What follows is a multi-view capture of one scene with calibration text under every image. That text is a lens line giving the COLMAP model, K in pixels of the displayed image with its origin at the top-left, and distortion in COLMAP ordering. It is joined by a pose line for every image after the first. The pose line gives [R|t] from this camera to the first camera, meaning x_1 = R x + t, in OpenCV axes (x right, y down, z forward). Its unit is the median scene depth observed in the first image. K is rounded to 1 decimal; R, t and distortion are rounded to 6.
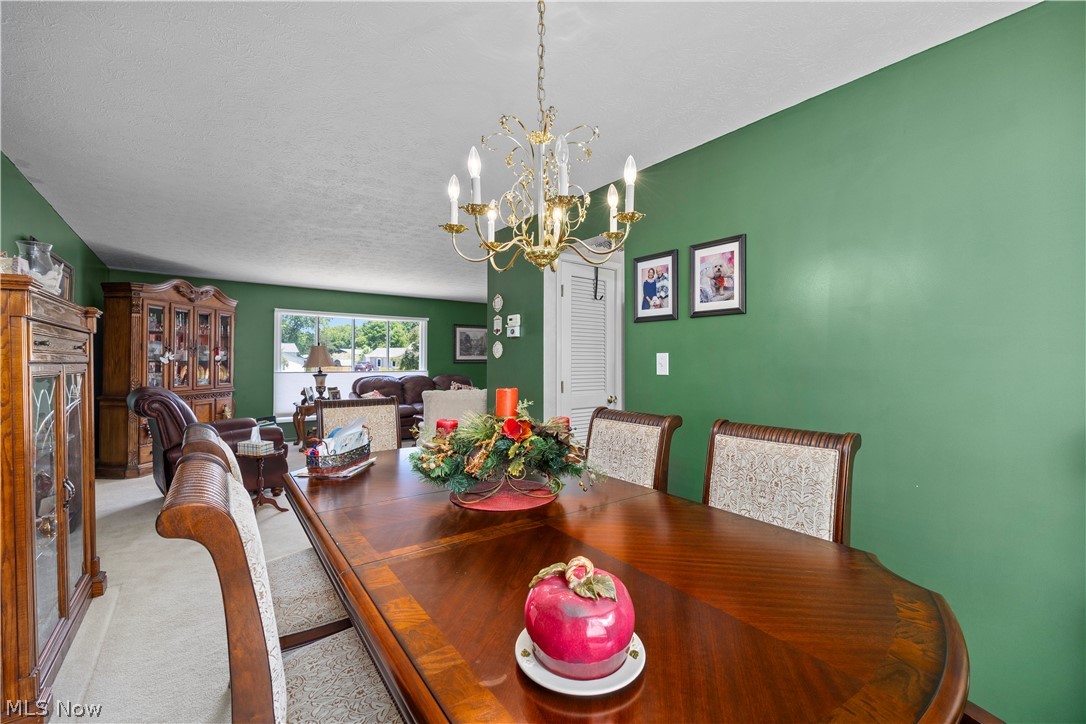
lens RADIAL K [[465.6, 0, 543.0], [0, 465.6, 362.0], [0, 0, 1]] dist [-0.007132, -0.000022]
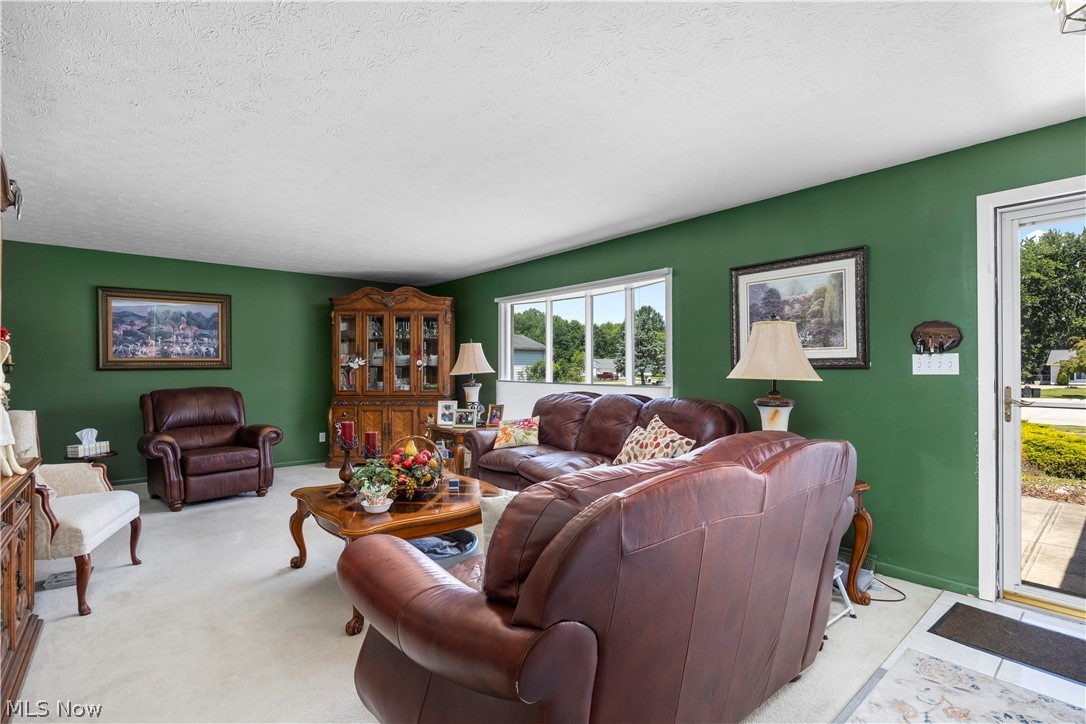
lens RADIAL K [[512.0, 0, 547.1], [0, 512.0, 360.9], [0, 0, 1]] dist [-0.018350, 0.000348]
pose [[0.081689, -0.013820, -0.996562, 0.279762], [-0.000162, 0.999904, -0.013880, 0.001539], [0.996658, 0.001295, 0.081678, 1.046908]]
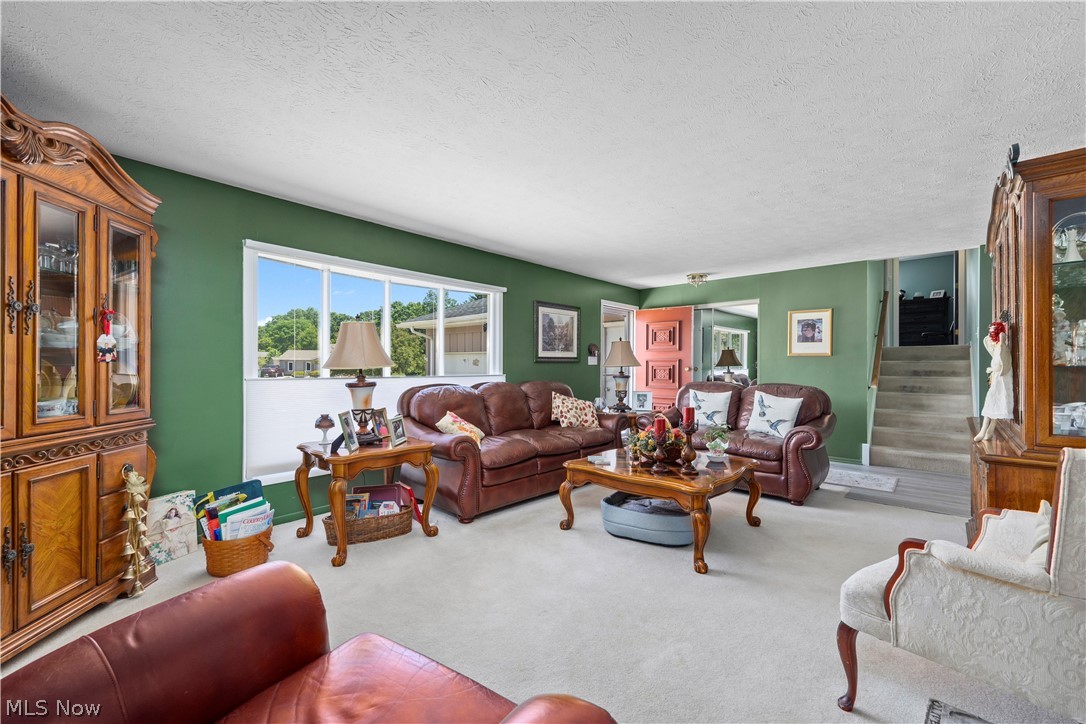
lens RADIAL K [[439.2, 0, 542.0], [0, 439.2, 370.6], [0, 0, 1]] dist [0.000198, -0.000166]
pose [[0.979616, -0.002051, 0.200868, -0.390389], [-0.000001, 0.999948, 0.010216, 0.009388], [-0.200879, -0.010008, 0.979565, 0.532809]]
